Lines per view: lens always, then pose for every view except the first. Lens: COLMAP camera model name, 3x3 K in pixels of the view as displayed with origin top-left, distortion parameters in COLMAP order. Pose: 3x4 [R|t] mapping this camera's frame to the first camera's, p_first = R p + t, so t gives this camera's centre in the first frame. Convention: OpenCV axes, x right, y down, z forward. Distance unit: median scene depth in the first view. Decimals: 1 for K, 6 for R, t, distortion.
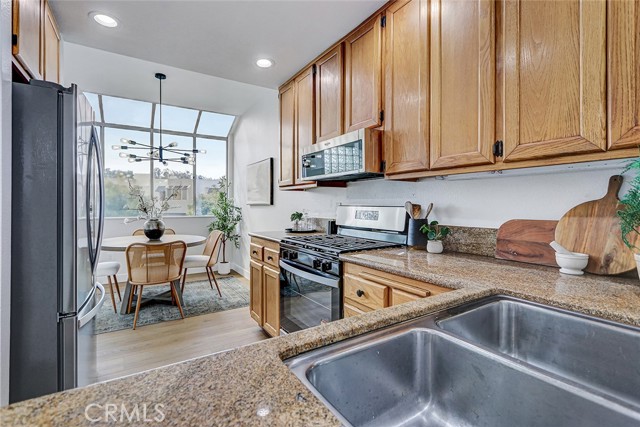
lens RADIAL K [[298.0, 0, 308.1], [0, 298.0, 203.6], [0, 0, 1]] dist [0.004578, -0.001921]
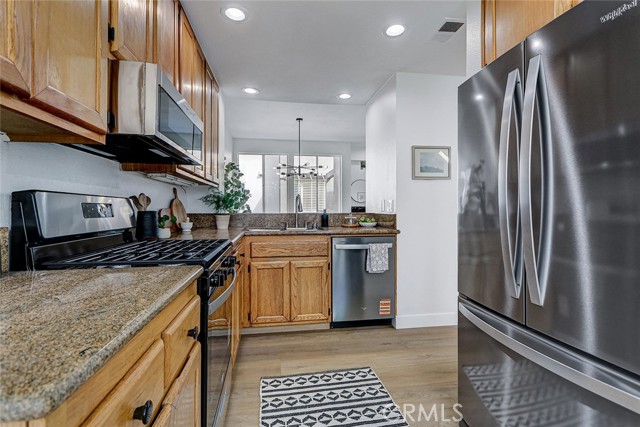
lens RADIAL K [[298.0, 0, 322.8], [0, 298.0, 205.8], [0, 0, 1]] dist [0.004578, -0.001921]
pose [[-0.932286, 0.001850, 0.361717, -0.396290], [-0.003502, 0.999894, -0.014139, 0.031808], [-0.361705, -0.014449, -0.932181, 1.240015]]
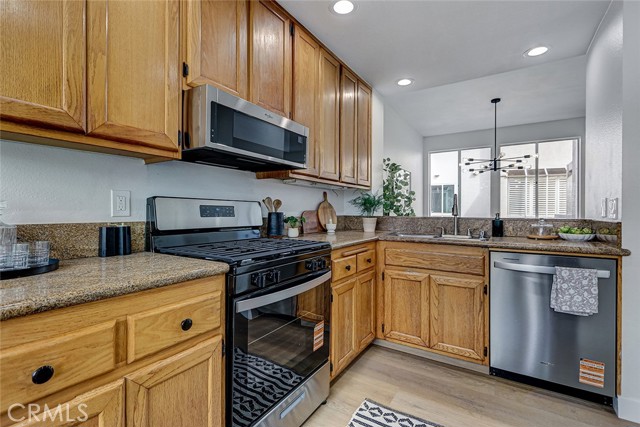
lens RADIAL K [[298.0, 0, 314.7], [0, 298.0, 209.9], [0, 0, 1]] dist [0.004578, -0.001921]
pose [[-0.443623, -0.002001, 0.896211, -0.538064], [-0.013379, 0.999901, -0.004390, 0.031002], [-0.896113, -0.013938, -0.443606, 0.993274]]
